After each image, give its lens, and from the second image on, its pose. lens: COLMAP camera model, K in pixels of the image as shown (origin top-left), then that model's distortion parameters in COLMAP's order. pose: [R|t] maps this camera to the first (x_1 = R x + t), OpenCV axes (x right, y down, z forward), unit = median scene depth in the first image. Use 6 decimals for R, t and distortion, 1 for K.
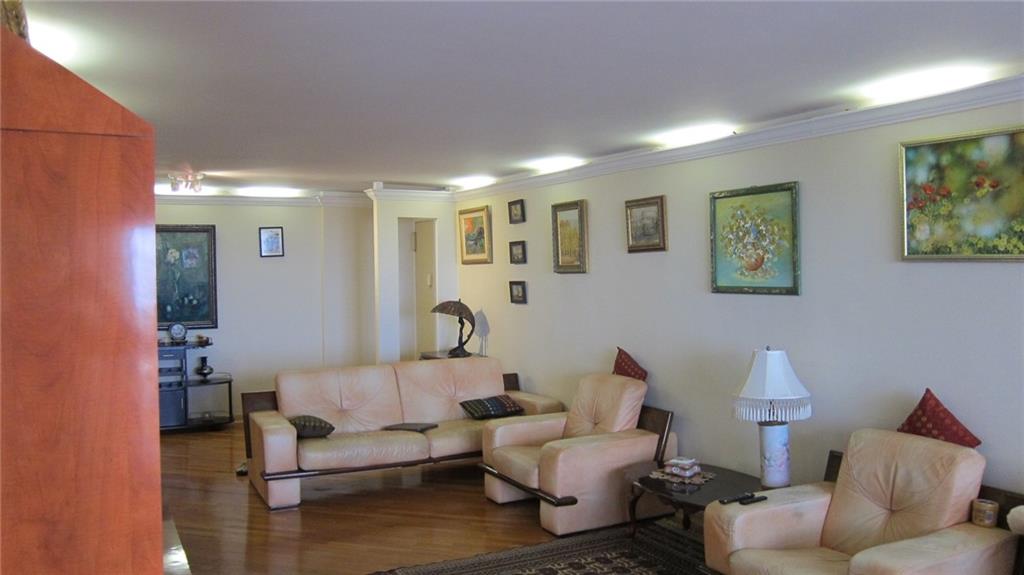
lens RADIAL K [[868.8, 0, 515.9], [0, 868.8, 289.5], [0, 0, 1]] dist [-0.059132, 0.023709]
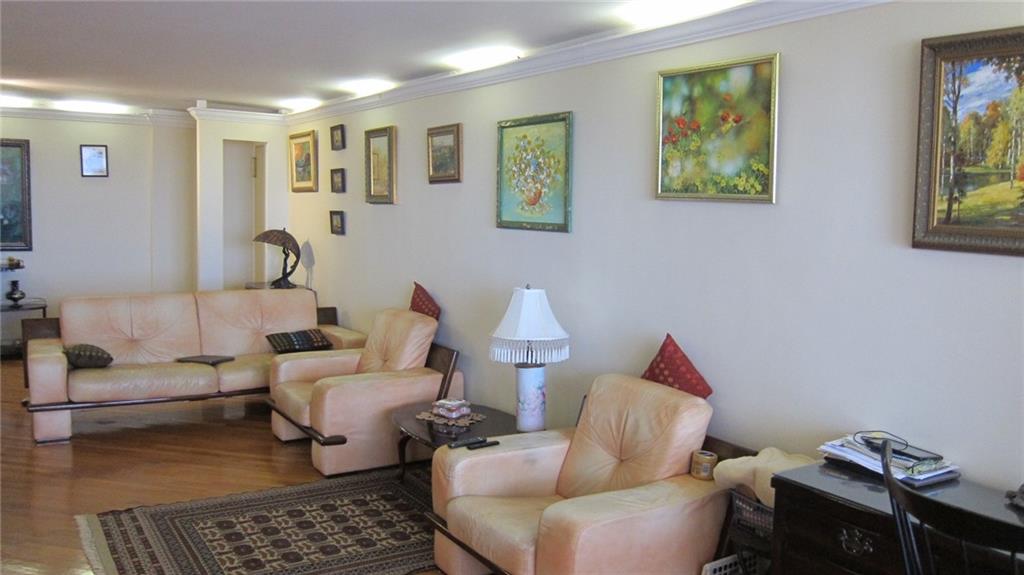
lens RADIAL K [[868.8, 0, 515.9], [0, 868.8, 292.9], [0, 0, 1]] dist [-0.059132, 0.023709]
pose [[0.995692, 0.032110, 0.086983, 0.150574], [-0.038463, 0.996636, 0.072371, 0.004750], [-0.084366, -0.075405, 0.993578, 0.041226]]
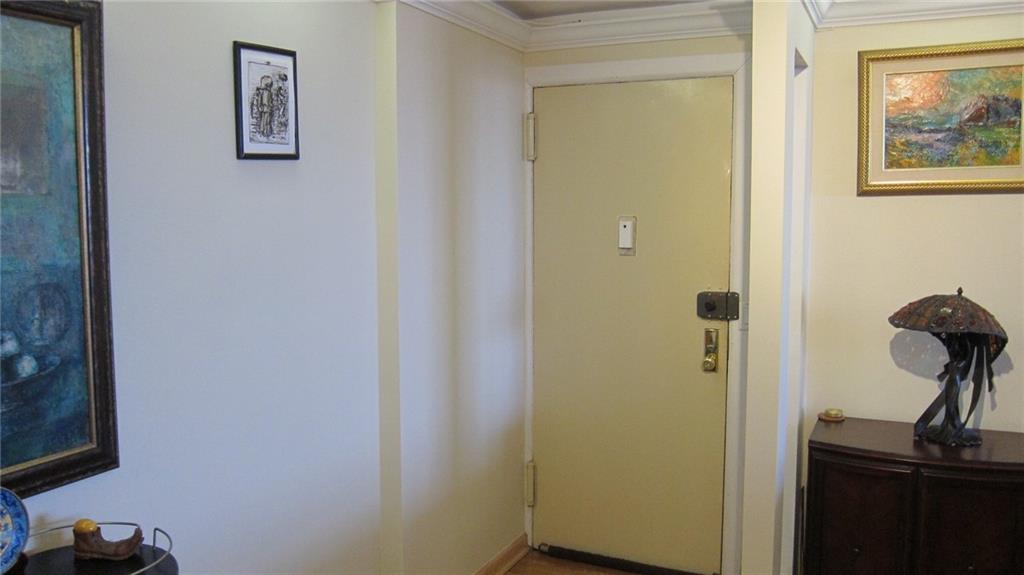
lens RADIAL K [[868.8, 0, 512.4], [0, 868.8, 286.6], [0, 0, 1]] dist [-0.059132, 0.023709]
pose [[0.791801, -0.051825, 0.608577, -0.601883], [0.017437, 0.997906, 0.062293, -0.021730], [-0.610530, -0.038712, 0.791046, 1.153678]]
